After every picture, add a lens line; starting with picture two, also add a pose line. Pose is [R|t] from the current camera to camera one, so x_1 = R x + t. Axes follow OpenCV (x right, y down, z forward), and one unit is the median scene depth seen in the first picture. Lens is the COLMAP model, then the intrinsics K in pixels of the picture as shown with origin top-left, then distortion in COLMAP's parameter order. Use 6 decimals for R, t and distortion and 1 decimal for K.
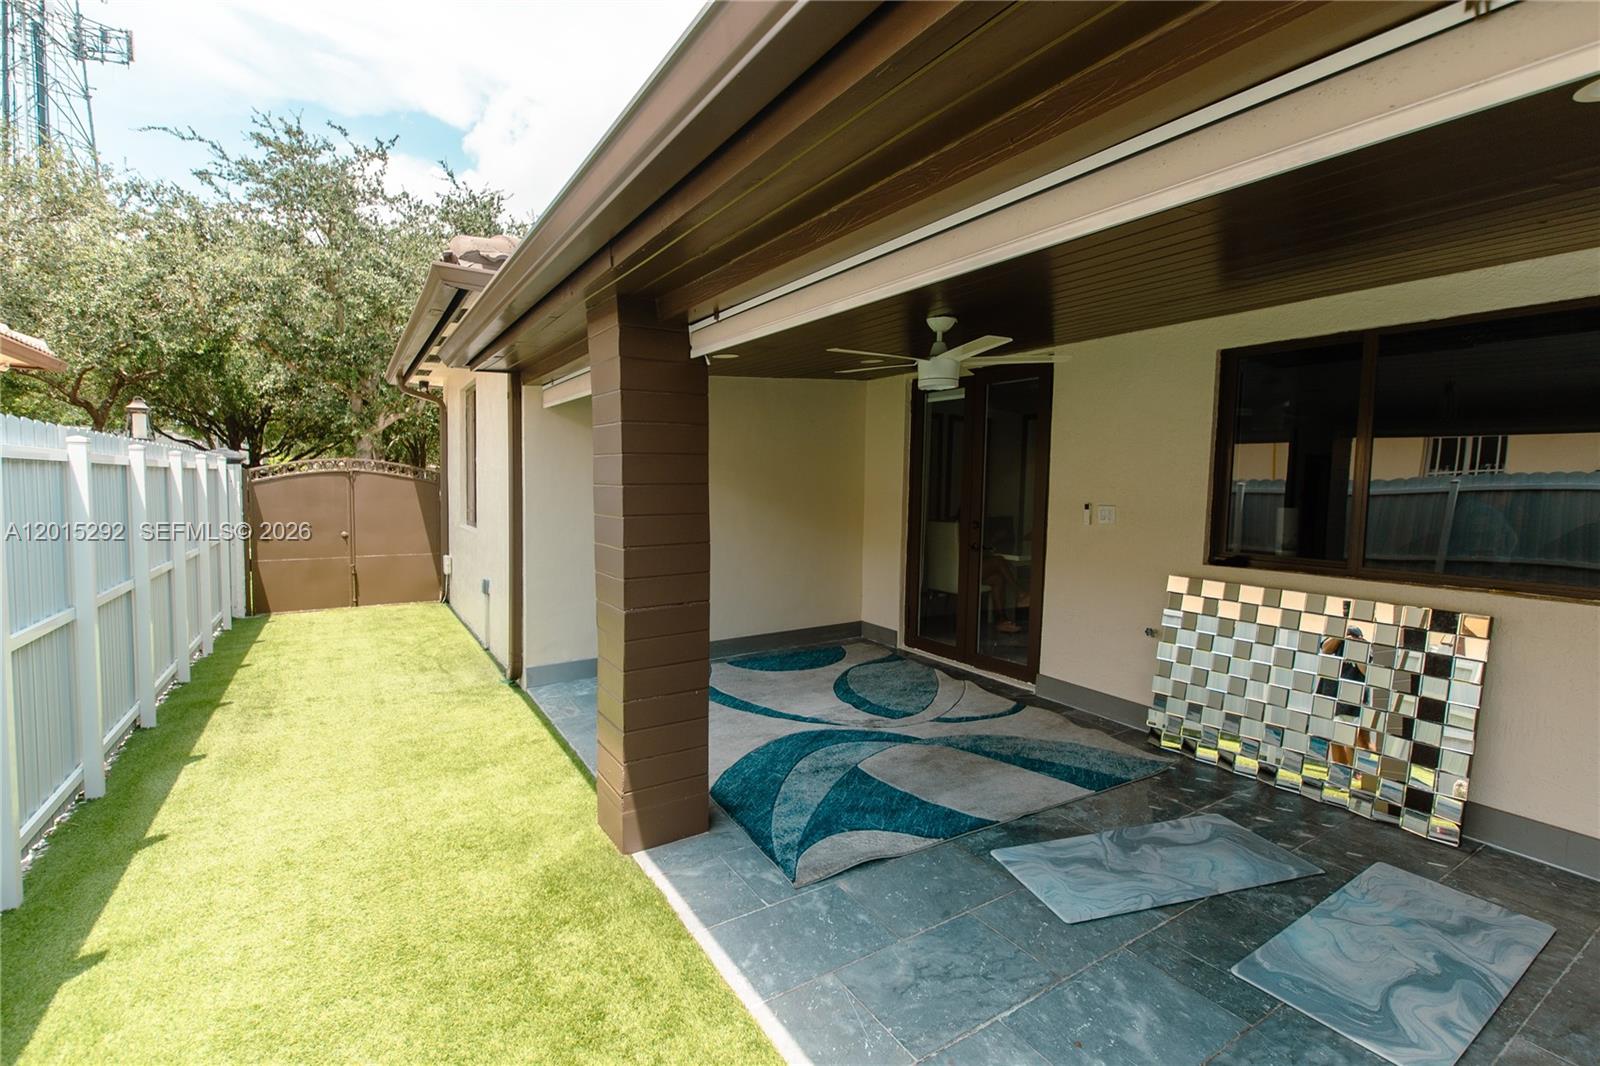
lens RADIAL K [[706.1, 0, 803.8], [0, 706.1, 519.6], [0, 0, 1]] dist [0.001136, -0.003165]
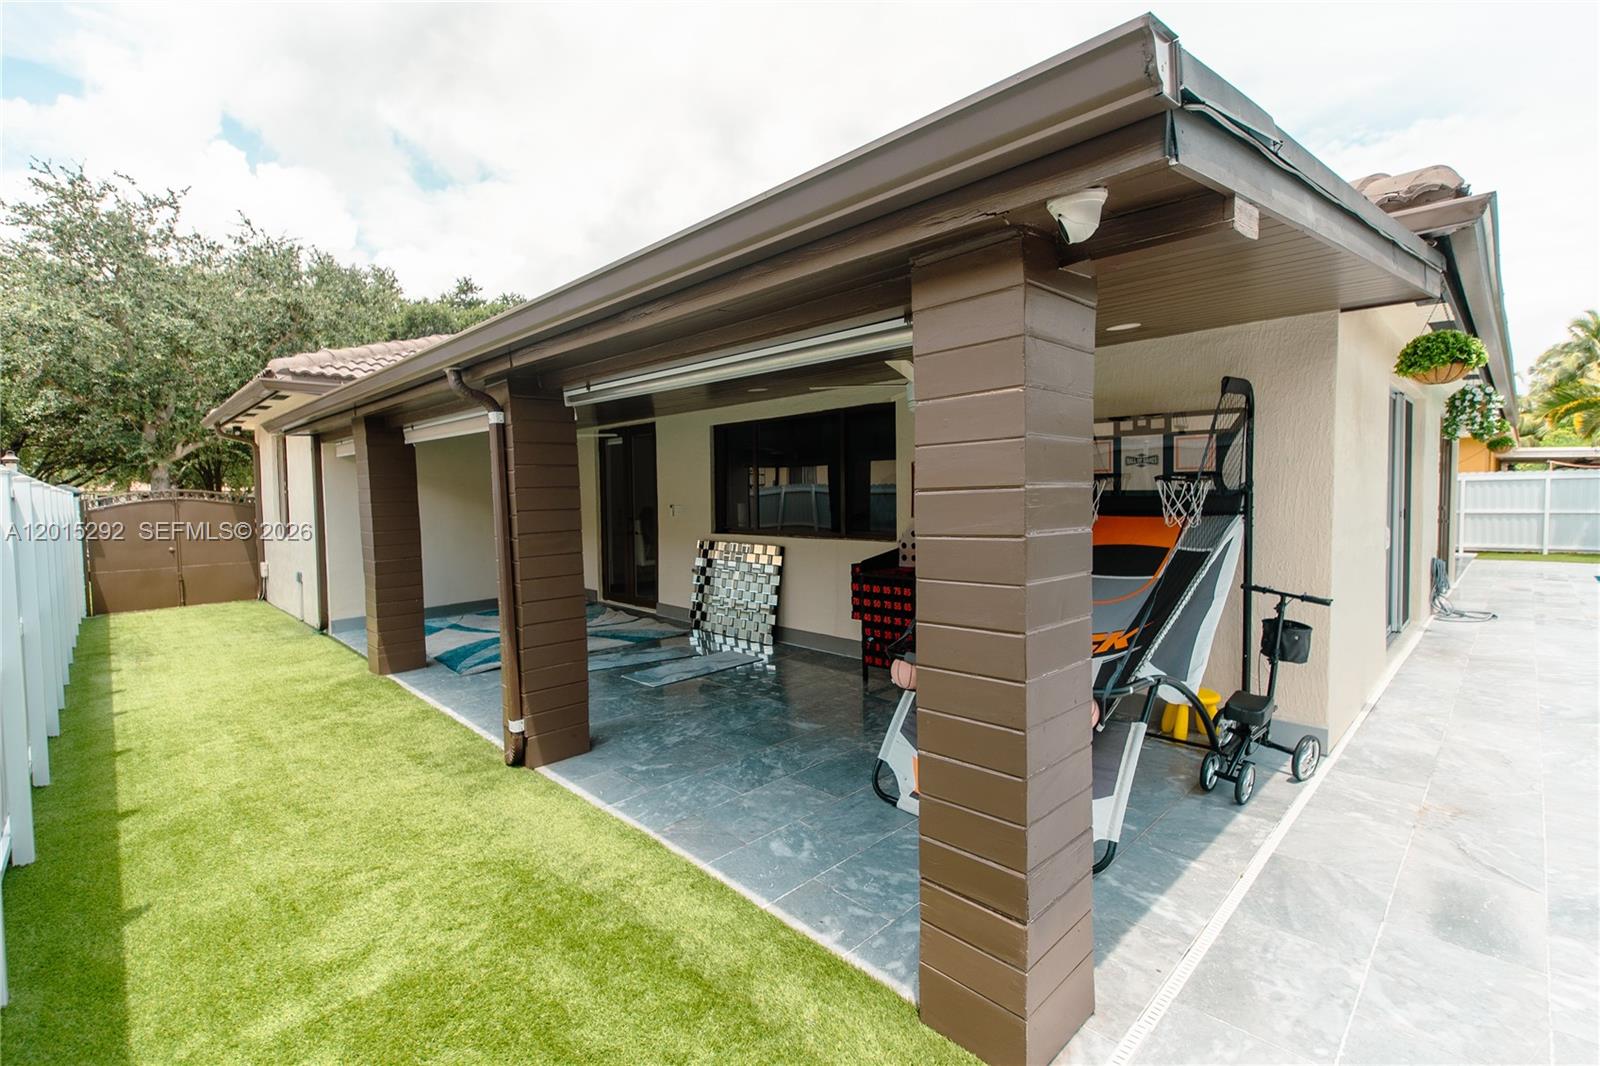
lens RADIAL K [[706.1, 0, 803.8], [0, 706.1, 519.6], [0, 0, 1]] dist [0.001136, -0.003165]
pose [[0.977825, -0.040137, 0.205543, 0.114282], [0.042349, 0.999083, -0.006372, 0.013308], [-0.205098, 0.014935, 0.978627, -0.268755]]
